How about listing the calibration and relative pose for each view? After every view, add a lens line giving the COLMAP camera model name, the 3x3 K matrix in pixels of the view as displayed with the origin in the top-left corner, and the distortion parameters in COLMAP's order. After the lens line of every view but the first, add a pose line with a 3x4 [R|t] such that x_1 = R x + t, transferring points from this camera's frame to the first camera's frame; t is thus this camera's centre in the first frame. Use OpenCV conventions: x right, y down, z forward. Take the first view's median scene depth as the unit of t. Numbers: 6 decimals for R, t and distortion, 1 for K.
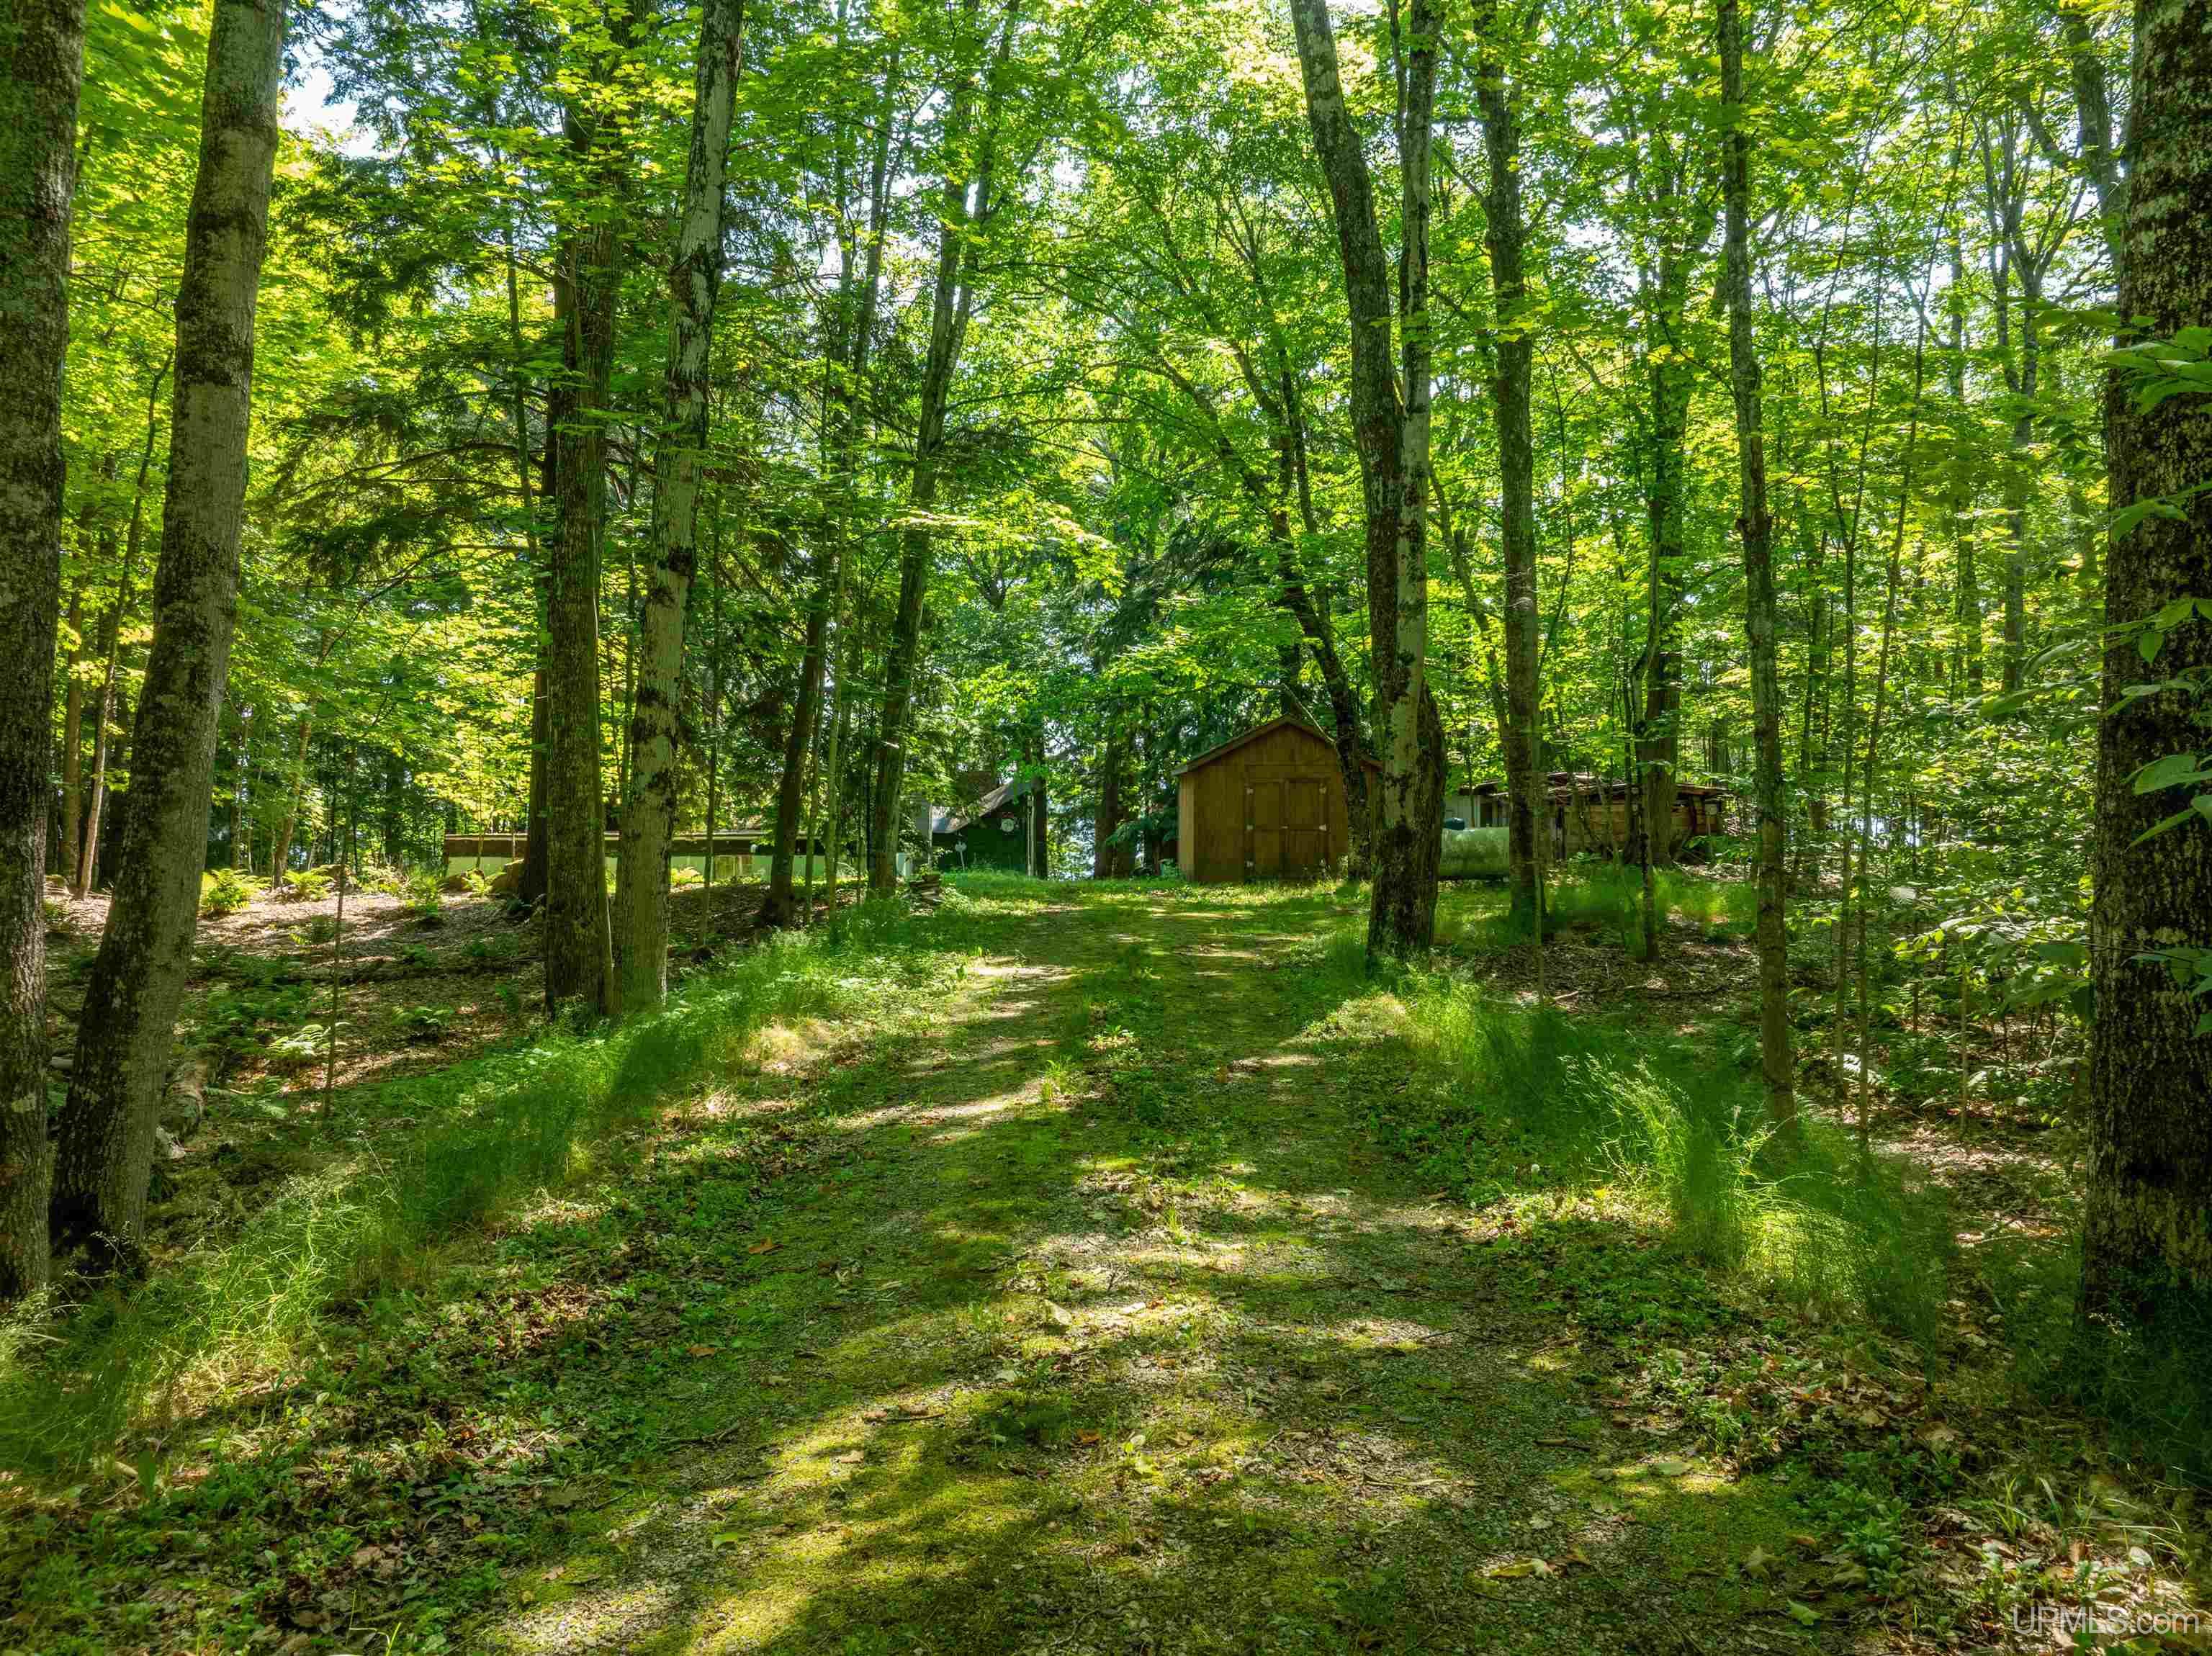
lens RADIAL K [[1606.1, 0, 1106.0], [0, 1606.1, 828.0], [0, 0, 1]] dist [0.001006, -0.041387]
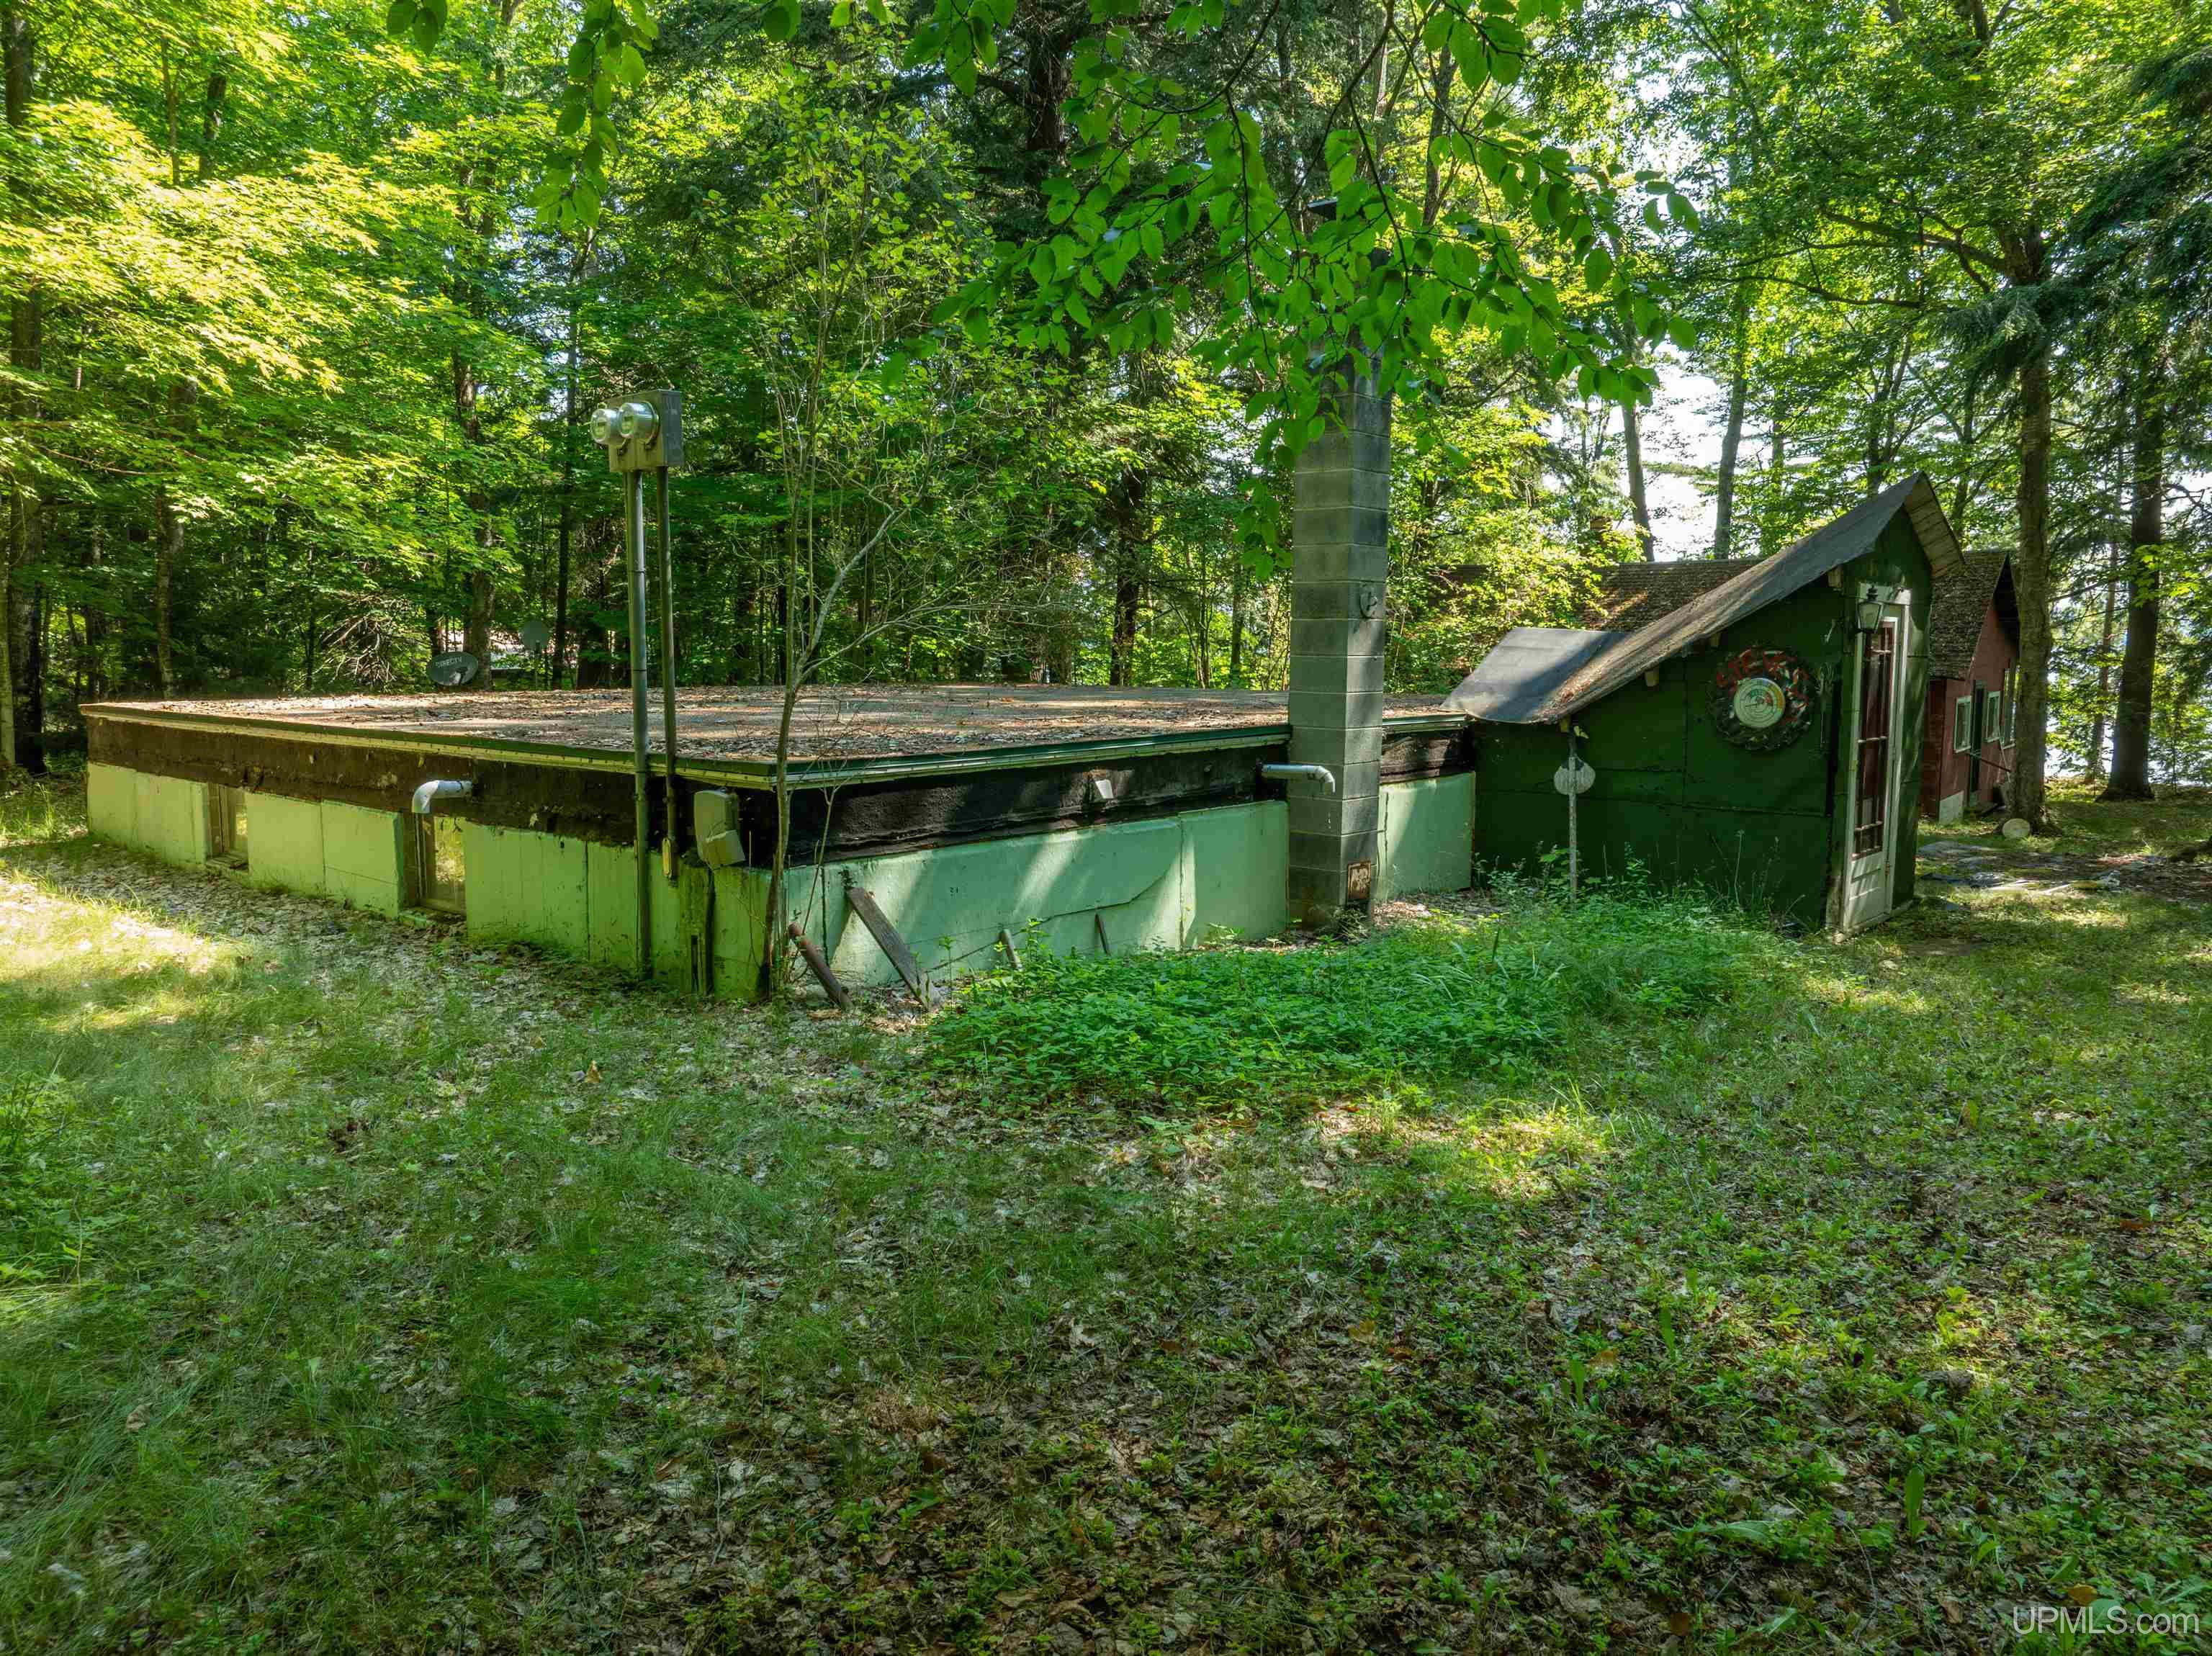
lens RADIAL K [[1606.1, 0, 1106.0], [0, 1606.1, 828.0], [0, 0, 1]] dist [0.001006, -0.041387]
pose [[0.797665, 0.072511, -0.598726, 0.006169], [-0.006508, 0.993723, 0.111678, -0.006661], [0.603066, -0.085185, 0.793130, 0.522535]]
